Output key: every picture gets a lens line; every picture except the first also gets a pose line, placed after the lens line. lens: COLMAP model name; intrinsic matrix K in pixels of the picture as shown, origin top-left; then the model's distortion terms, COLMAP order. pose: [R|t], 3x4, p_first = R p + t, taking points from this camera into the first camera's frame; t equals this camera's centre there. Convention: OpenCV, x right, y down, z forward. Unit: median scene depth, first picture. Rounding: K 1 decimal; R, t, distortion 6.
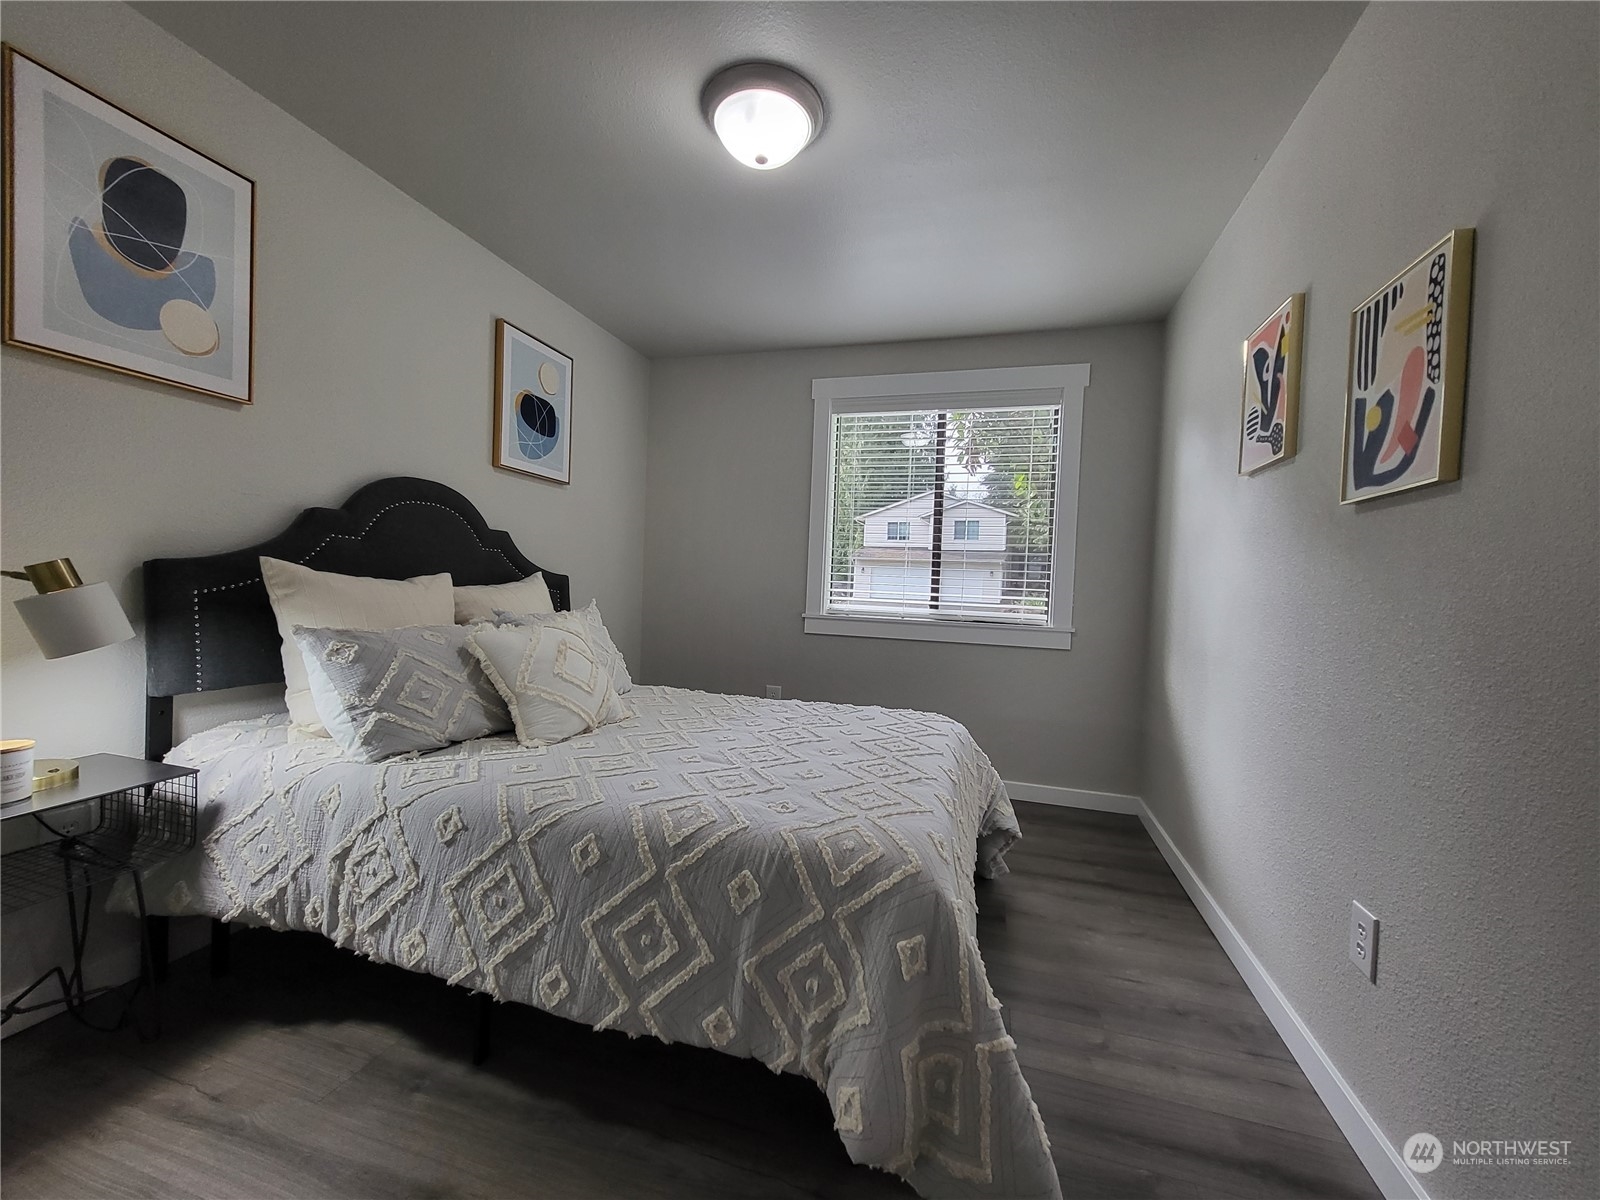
lens RADIAL K [[634.4, 0, 797.5], [0, 634.4, 595.2], [0, 0, 1]] dist [-0.001064, -0.000585]
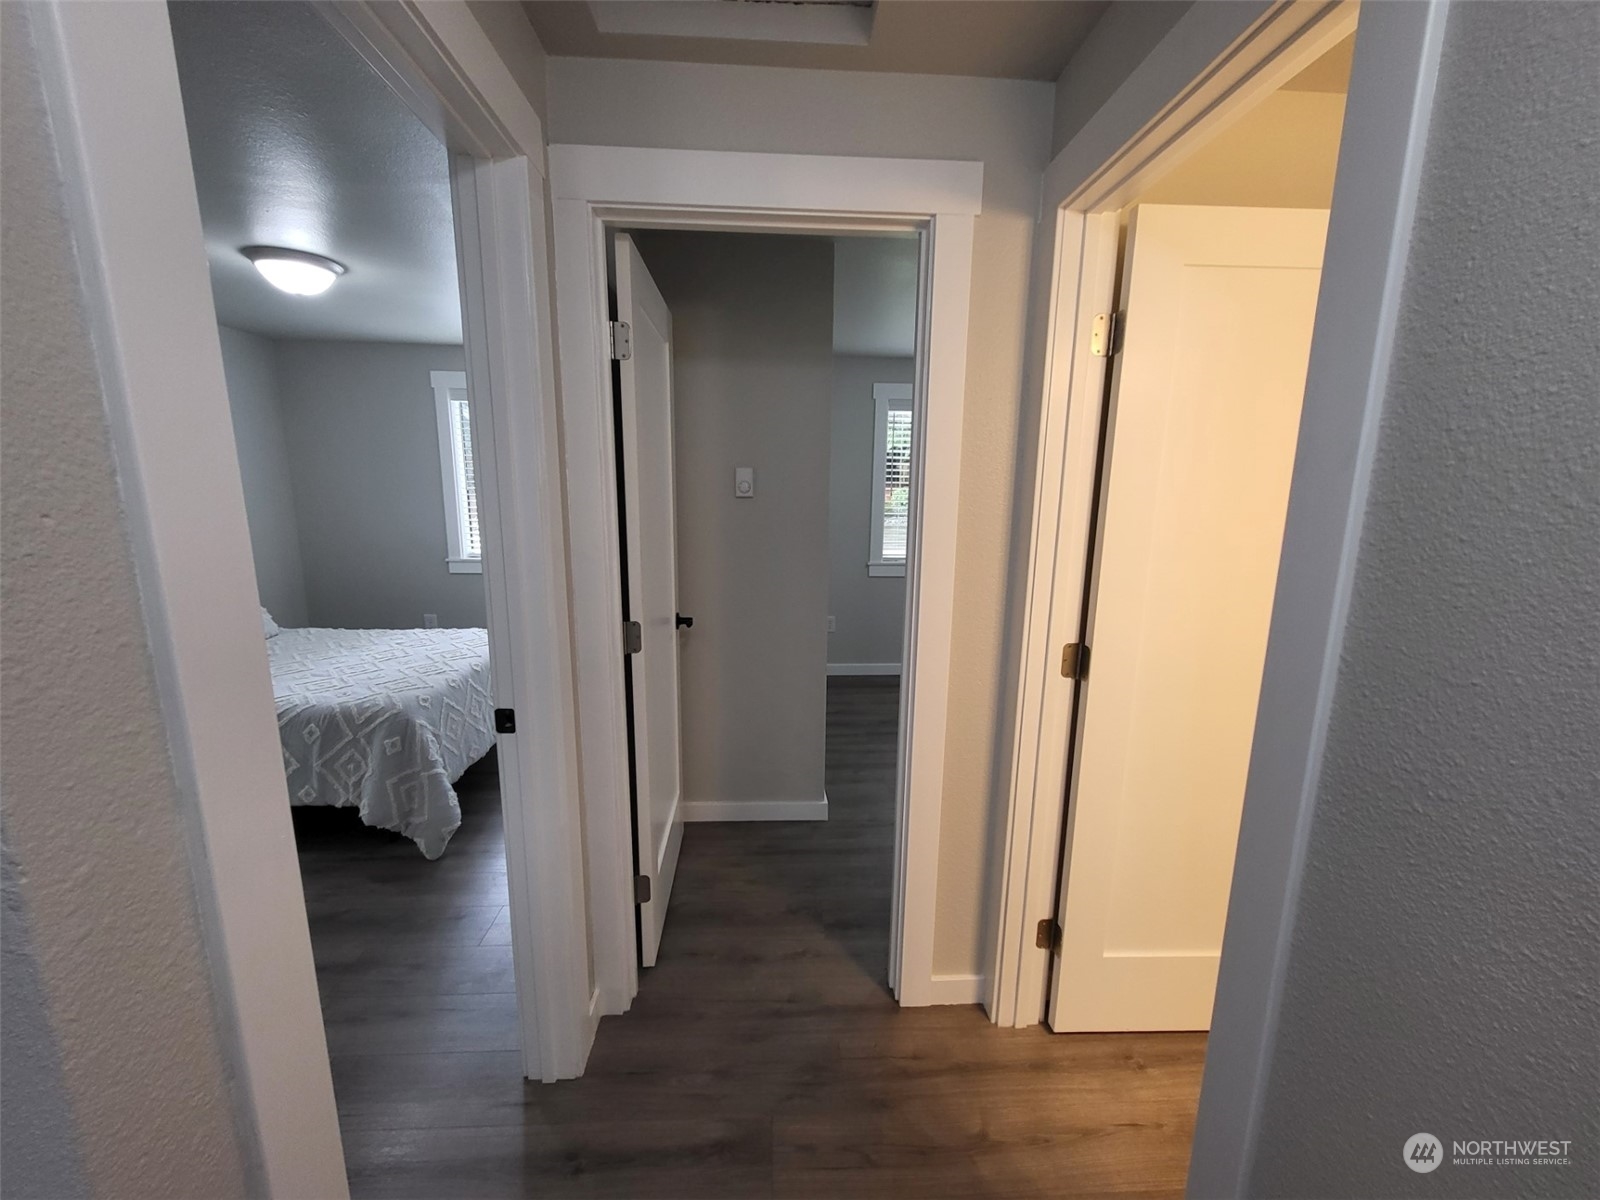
lens RADIAL K [[635.6, 0, 799.9], [0, 635.6, 601.6], [0, 0, 1]] dist [0.001757, -0.000001]
pose [[0.940220, -0.088843, 0.328775, 0.810525], [0.030402, 0.983416, 0.178797, -0.305144], [-0.339208, -0.158113, 0.927329, -1.494332]]
